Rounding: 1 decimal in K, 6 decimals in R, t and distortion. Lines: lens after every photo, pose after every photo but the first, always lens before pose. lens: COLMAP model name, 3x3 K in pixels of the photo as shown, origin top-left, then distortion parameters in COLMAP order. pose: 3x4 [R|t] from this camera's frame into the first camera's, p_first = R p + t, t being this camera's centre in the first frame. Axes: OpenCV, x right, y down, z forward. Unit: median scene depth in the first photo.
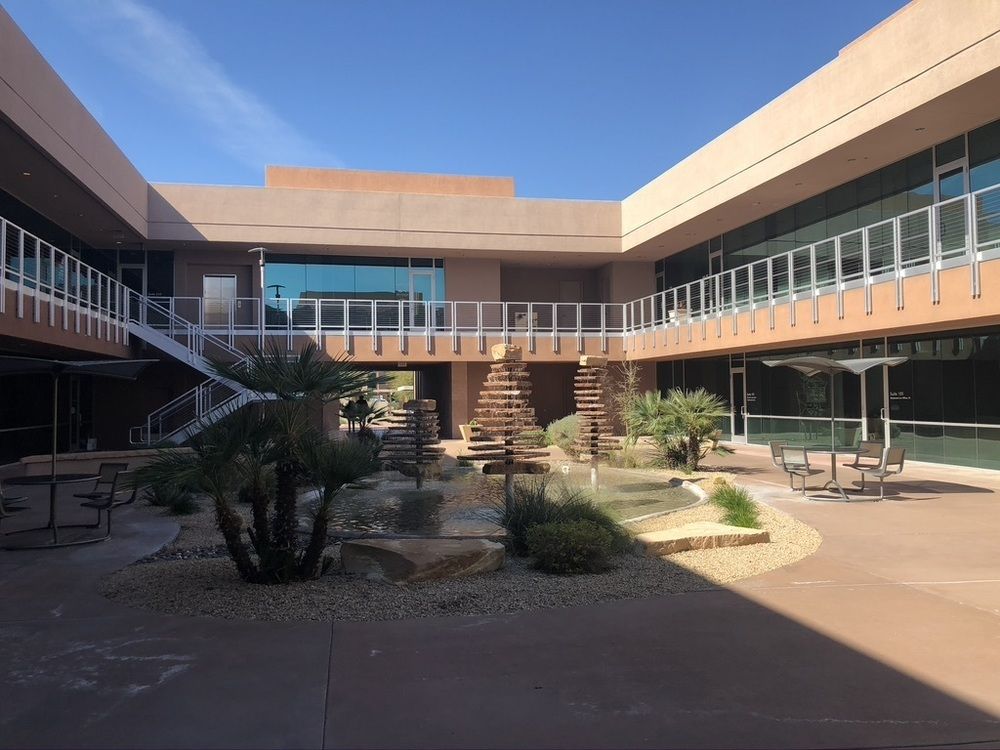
lens RADIAL K [[815.8, 0, 500.0], [0, 815.8, 375.0], [0, 0, 1]] dist [0.155318, -0.358455]
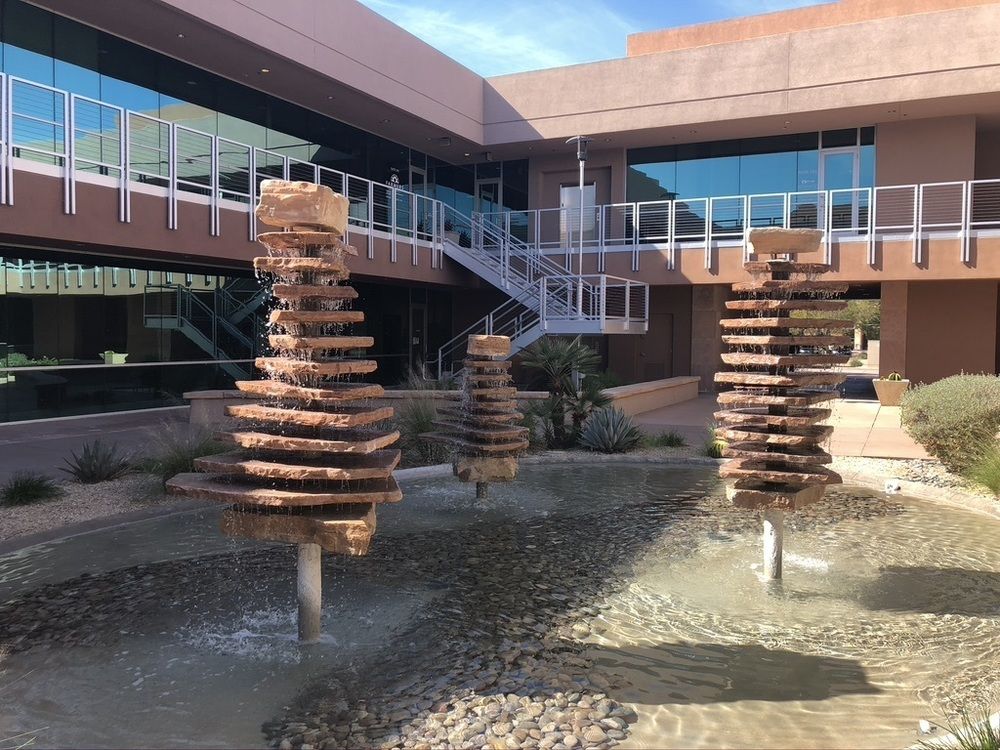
lens RADIAL K [[831.5, 0, 500.0], [0, 831.5, 375.0], [0, 0, 1]] dist [0.002668, 0.005215]
pose [[0.789445, 0.048168, -0.611929, 0.125164], [-0.000831, 0.996999, 0.077406, 0.007218], [0.613821, -0.060600, 0.787116, 0.300898]]
